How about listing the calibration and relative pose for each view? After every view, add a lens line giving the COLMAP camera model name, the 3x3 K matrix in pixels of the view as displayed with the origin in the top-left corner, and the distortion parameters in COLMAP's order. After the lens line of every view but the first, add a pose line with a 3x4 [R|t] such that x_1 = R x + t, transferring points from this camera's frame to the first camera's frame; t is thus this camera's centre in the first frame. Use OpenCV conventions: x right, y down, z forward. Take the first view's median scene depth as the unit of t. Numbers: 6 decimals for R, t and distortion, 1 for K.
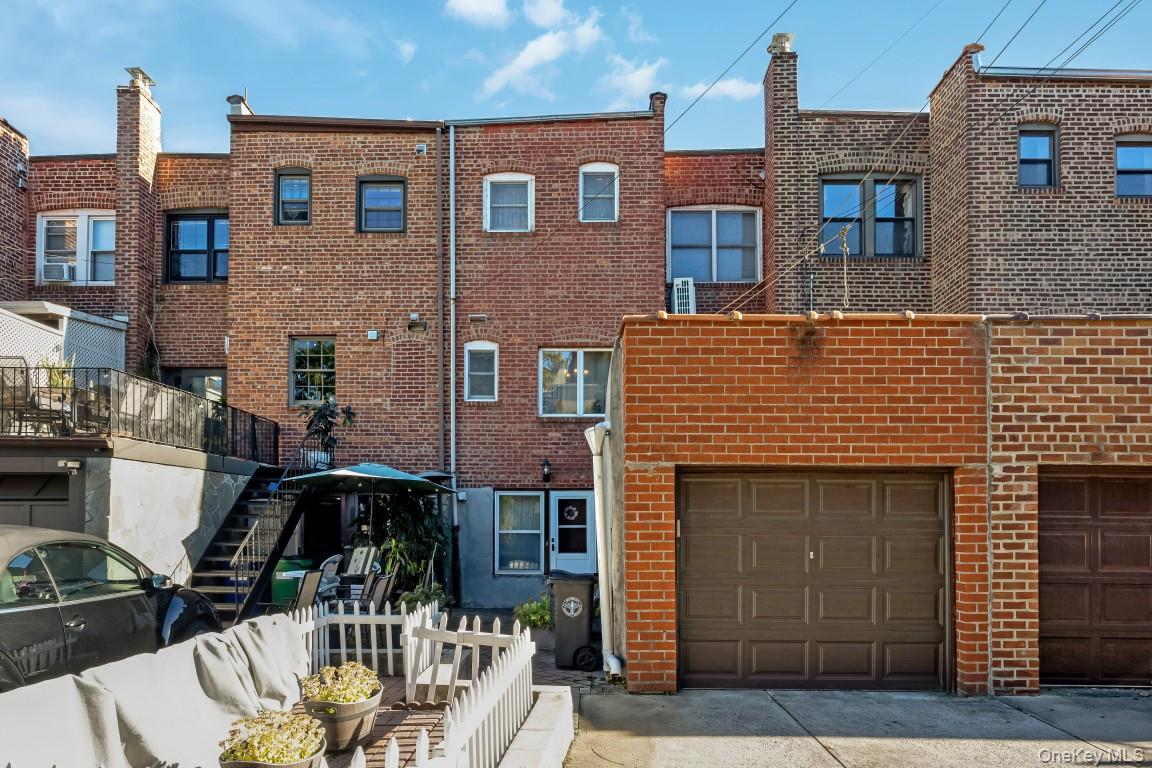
lens RADIAL K [[725.5, 0, 571.2], [0, 725.5, 511.2], [0, 0, 1]] dist [-0.007199, -0.001624]
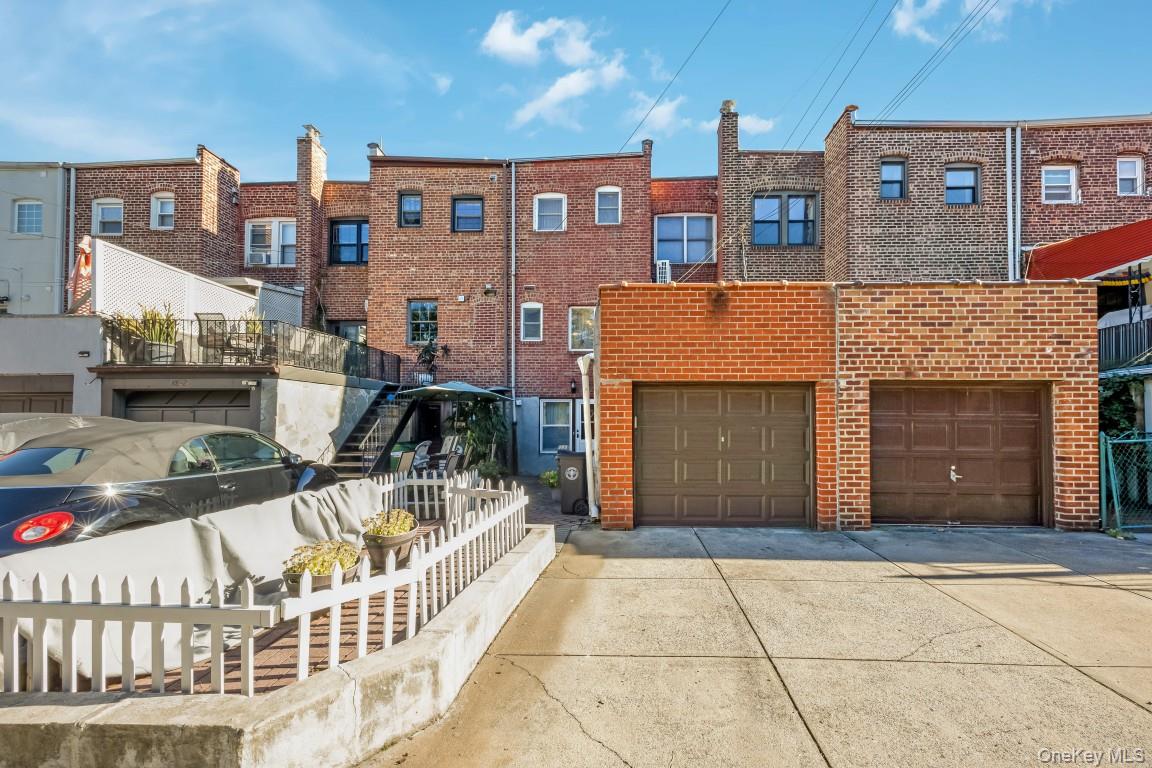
lens RADIAL K [[470.9, 0, 613.5], [0, 470.9, 410.5], [0, 0, 1]] dist [0.003232, -0.000216]
pose [[0.999974, -0.004620, -0.005562, 0.073636], [0.004594, 0.999978, -0.004751, 0.002049], [0.005584, 0.004726, 0.999973, -0.000102]]
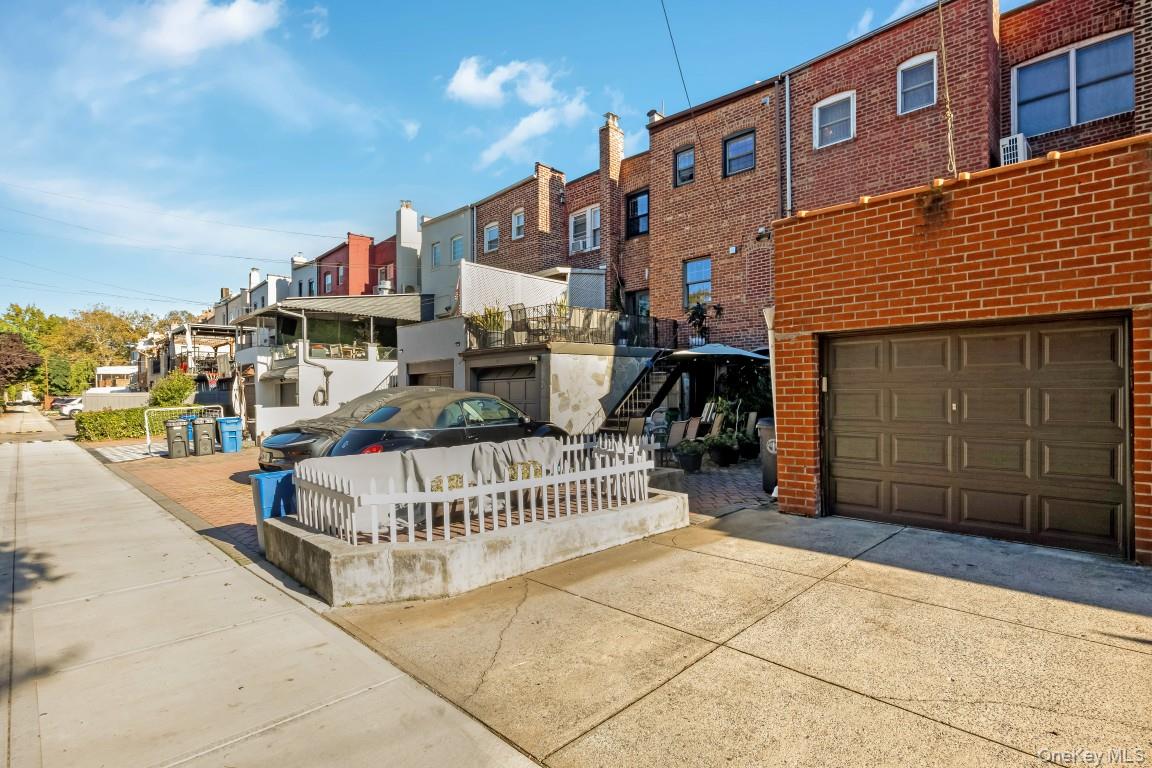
lens RADIAL K [[567.8, 0, 579.3], [0, 567.8, 385.4], [0, 0, 1]] dist [-0.015163, -0.000484]
pose [[0.717857, -0.022985, -0.695811, 0.357930], [0.031811, 0.999494, -0.000197, 0.008330], [0.695463, -0.021993, 0.718225, 0.018178]]
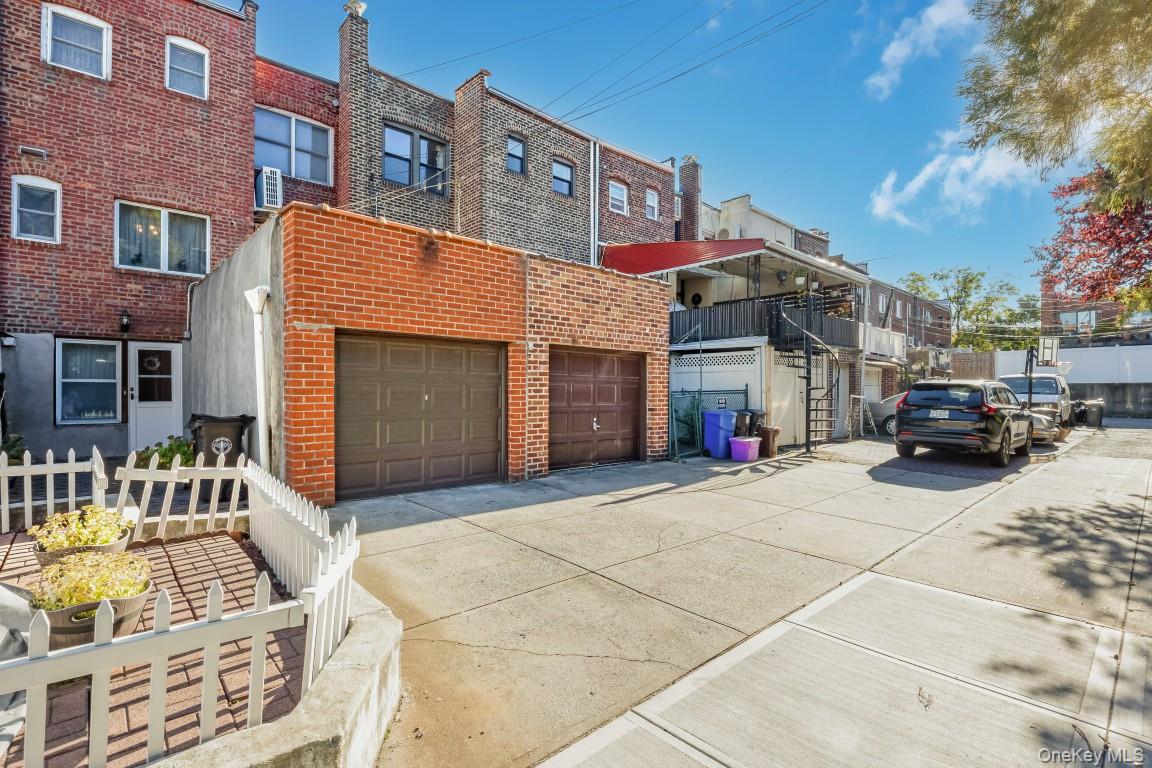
lens RADIAL K [[553.7, 0, 576.7], [0, 553.7, 377.9], [0, 0, 1]] dist [-0.016660, 0.000514]
pose [[0.713951, 0.014425, 0.700048, -0.155684], [-0.024231, 0.999698, 0.004112, 0.006752], [-0.699777, -0.019898, 0.714084, 0.006663]]
